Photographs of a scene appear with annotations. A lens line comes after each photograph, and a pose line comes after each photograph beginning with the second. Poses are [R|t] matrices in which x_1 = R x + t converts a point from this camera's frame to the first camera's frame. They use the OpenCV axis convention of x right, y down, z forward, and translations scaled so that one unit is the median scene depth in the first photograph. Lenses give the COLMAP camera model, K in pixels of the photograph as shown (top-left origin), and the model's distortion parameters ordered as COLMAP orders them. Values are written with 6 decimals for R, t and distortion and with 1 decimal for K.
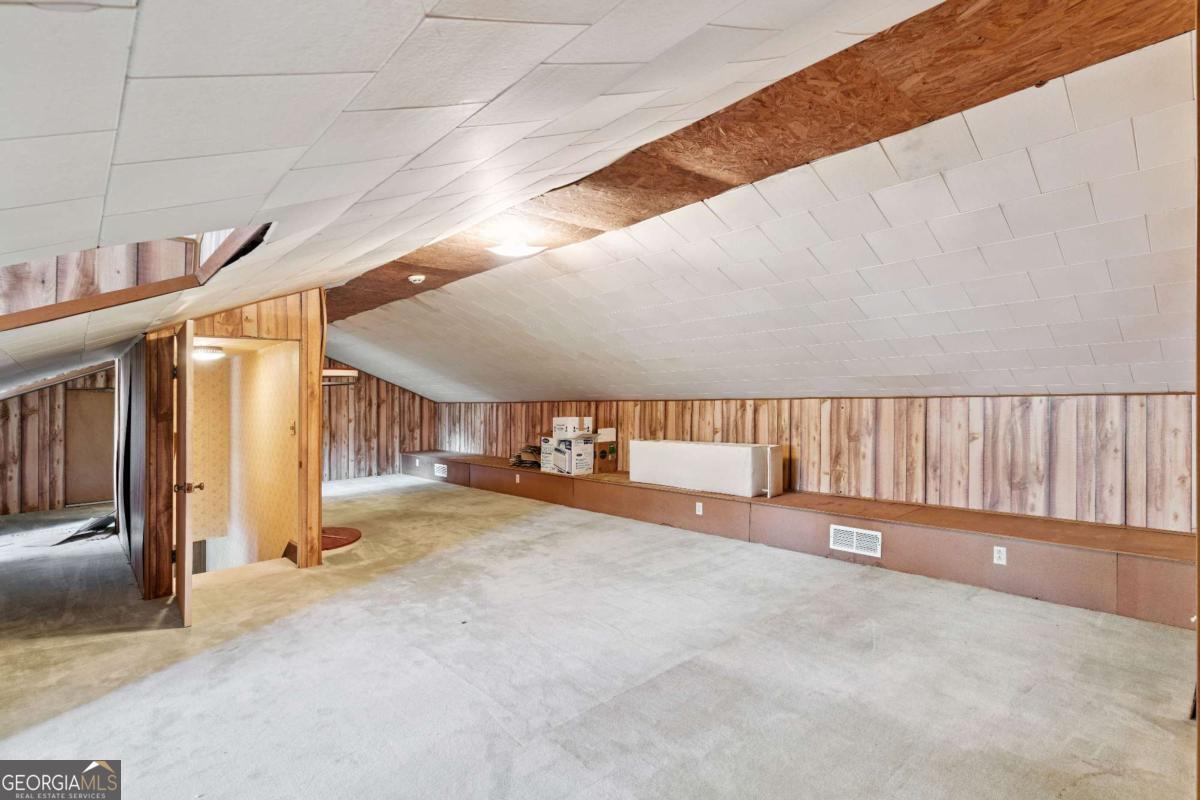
lens RADIAL K [[570.7, 0, 600.7], [0, 570.7, 402.5], [0, 0, 1]] dist [-0.000908, 0.000260]
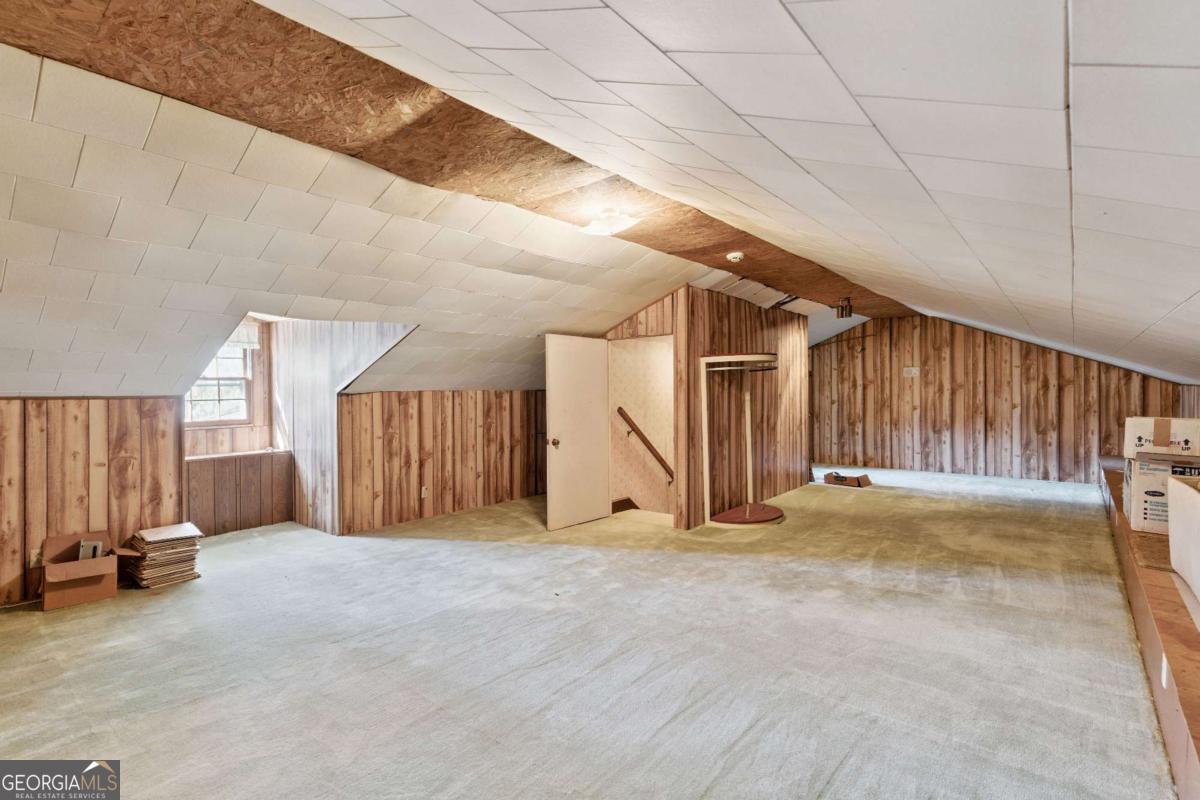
lens RADIAL K [[570.7, 0, 606.3], [0, 570.7, 378.3], [0, 0, 1]] dist [-0.000908, 0.000260]
pose [[0.131605, -0.001134, -0.991302, 0.324567], [0.000659, 0.999999, -0.001057, -0.008139], [0.991302, -0.000514, 0.131606, 0.366728]]
